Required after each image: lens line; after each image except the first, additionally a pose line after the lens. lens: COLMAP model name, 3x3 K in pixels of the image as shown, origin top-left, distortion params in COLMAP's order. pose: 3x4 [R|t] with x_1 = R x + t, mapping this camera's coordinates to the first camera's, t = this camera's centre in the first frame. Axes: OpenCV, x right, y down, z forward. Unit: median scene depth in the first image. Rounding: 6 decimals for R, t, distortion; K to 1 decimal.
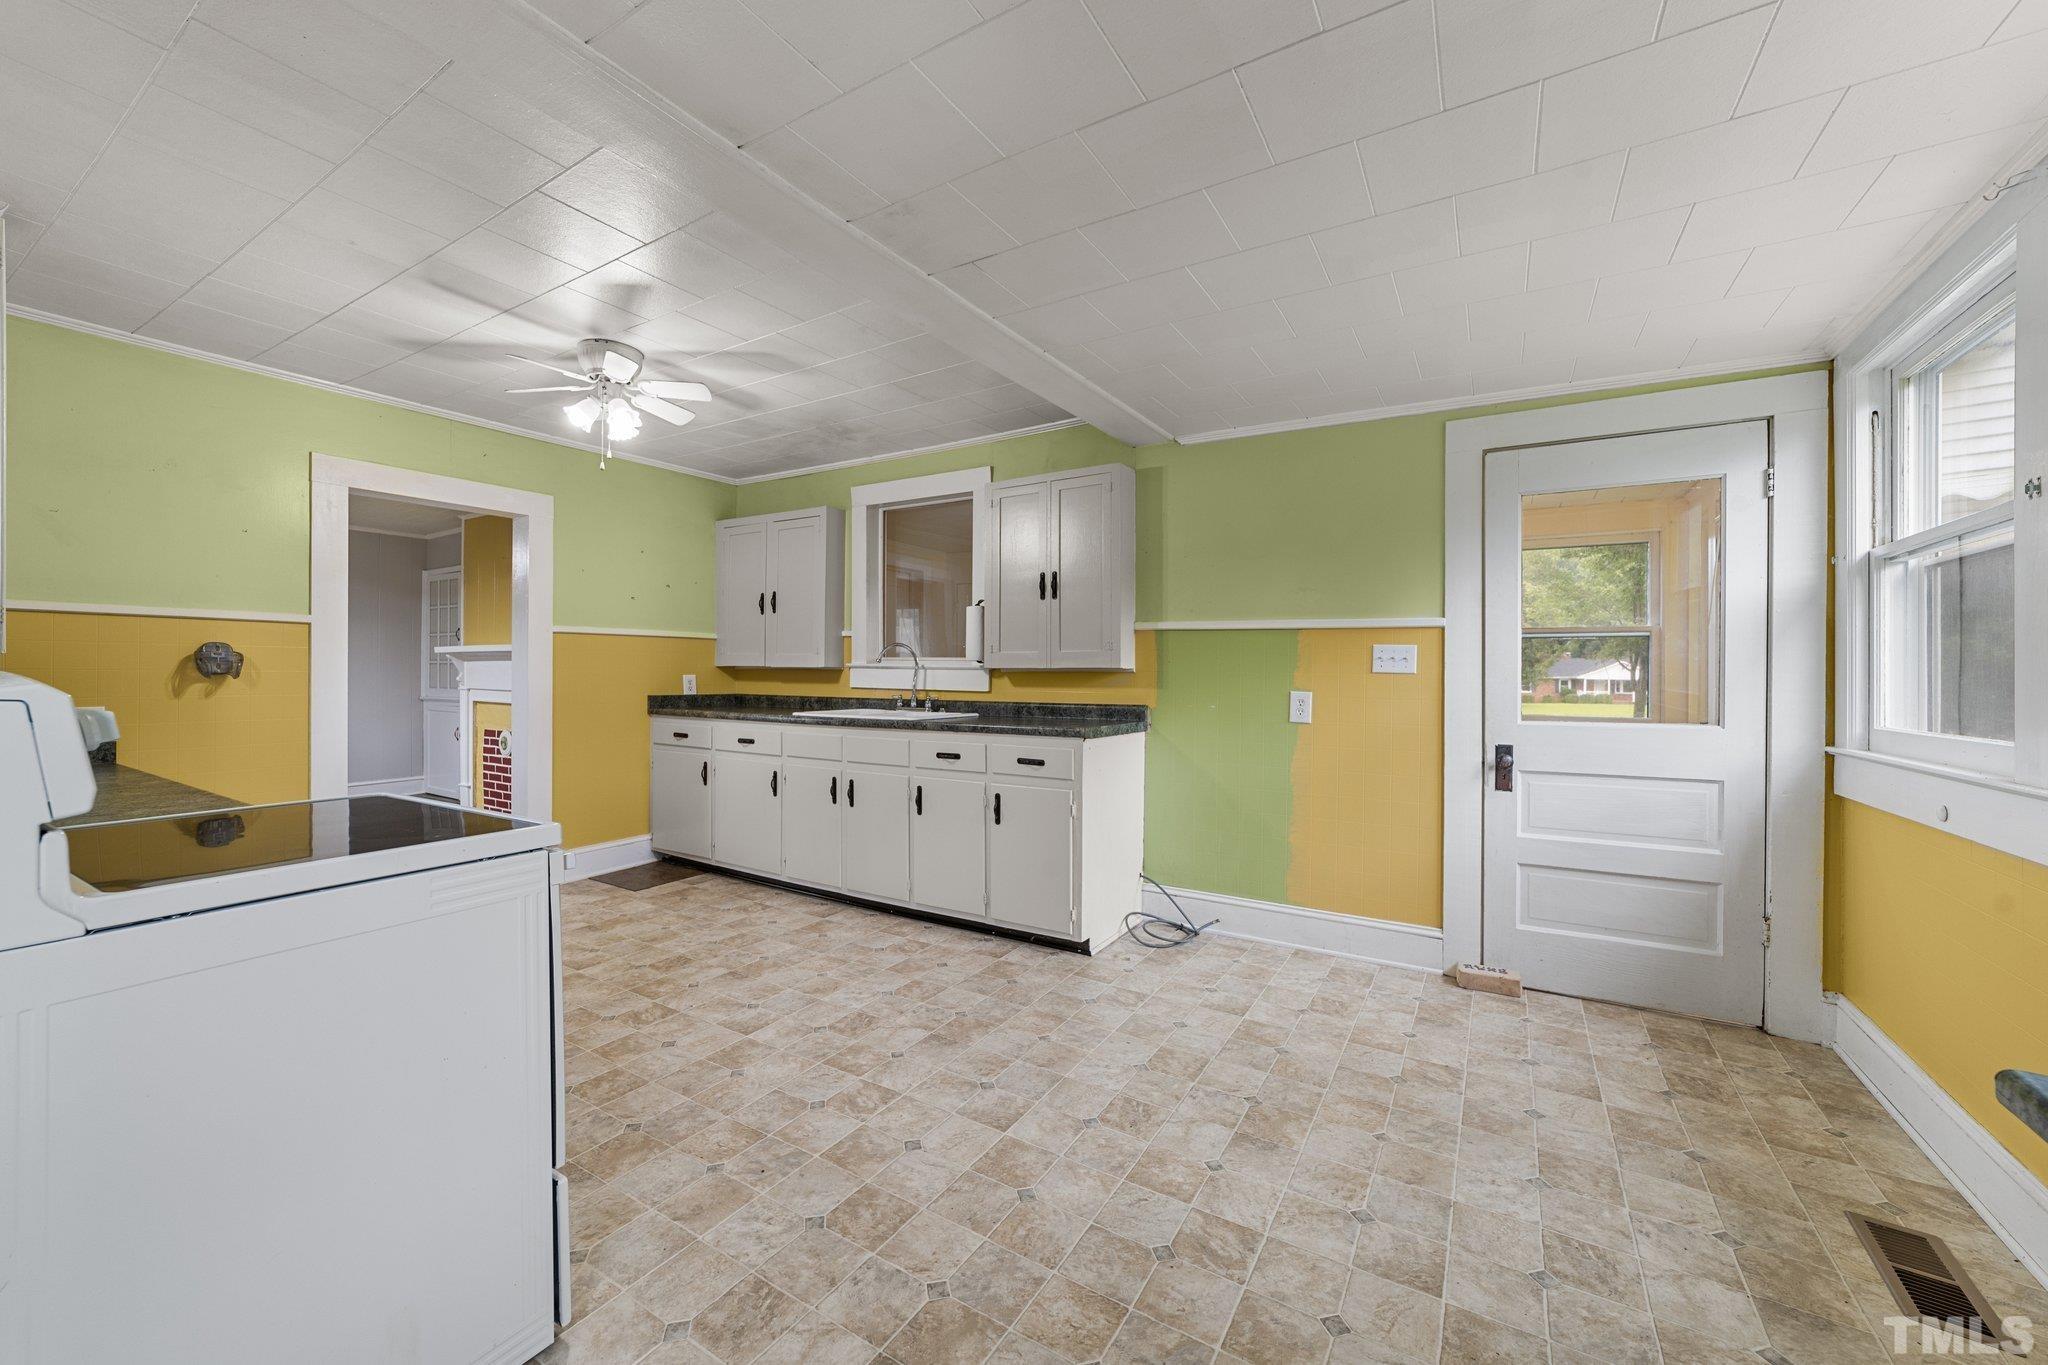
lens RADIAL K [[789.9, 0, 1013.8], [0, 789.9, 676.4], [0, 0, 1]] dist [-0.015526, 0.004933]
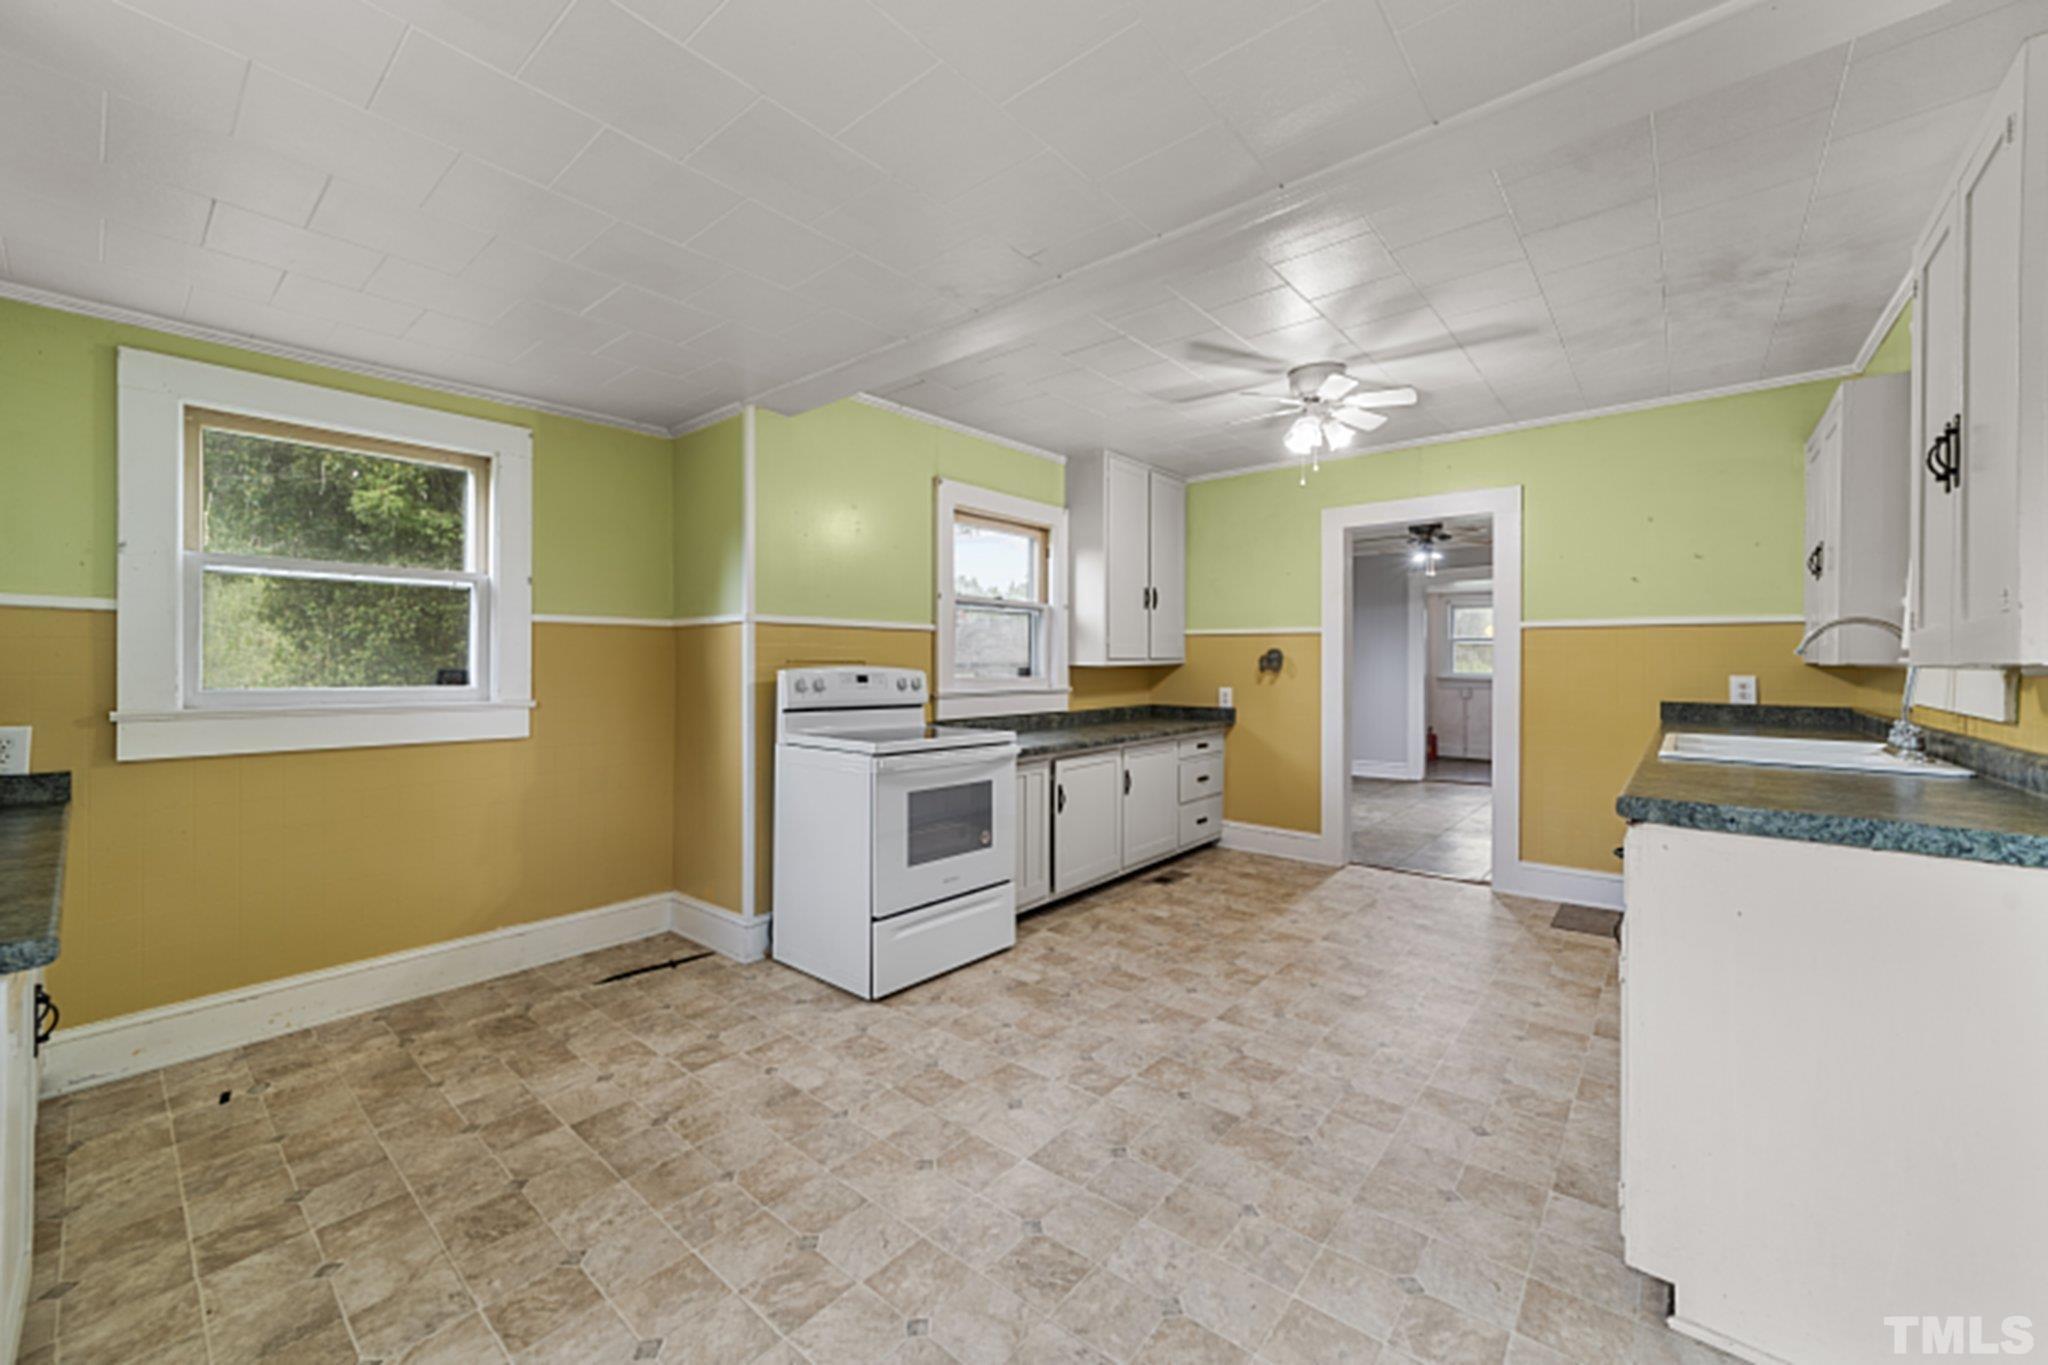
lens RADIAL K [[789.9, 0, 1017.9], [0, 789.9, 666.7], [0, 0, 1]] dist [-0.015526, 0.004933]
pose [[-0.144007, -0.000159, -0.989577, 0.539651], [-0.011051, 0.999938, 0.001448, -0.005576], [0.989515, 0.011144, -0.144000, 0.657321]]
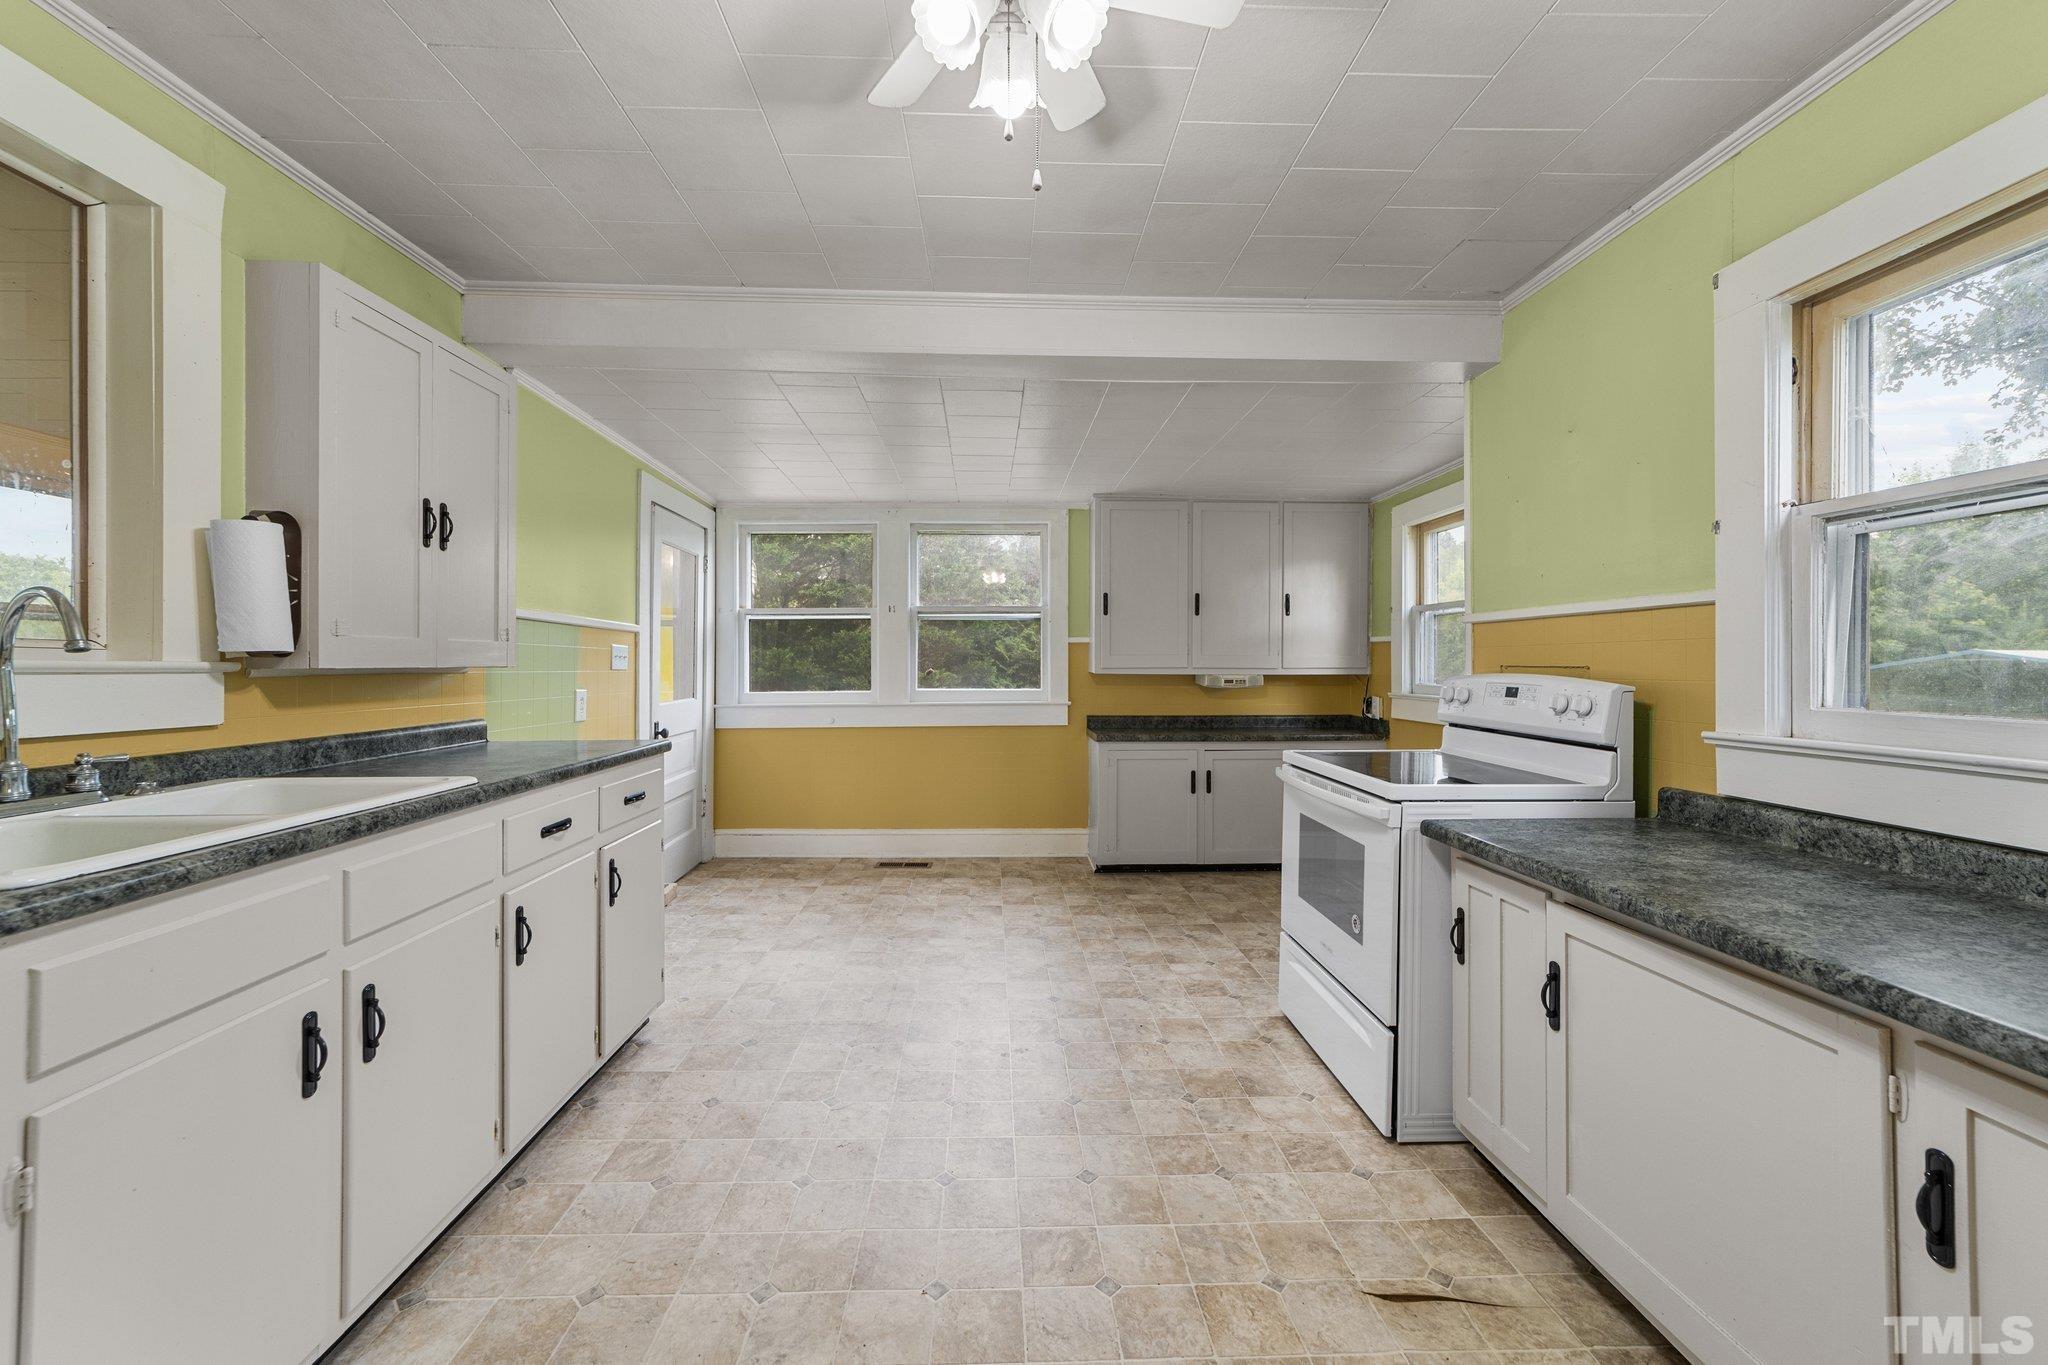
lens RADIAL K [[789.9, 0, 1020.4], [0, 789.9, 662.8], [0, 0, 1]] dist [-0.015526, 0.004933]
pose [[-0.562575, -0.001938, 0.826744, -0.736410], [0.003060, 0.999986, 0.004426, -0.016555], [-0.826741, 0.005020, -0.562561, 1.062385]]
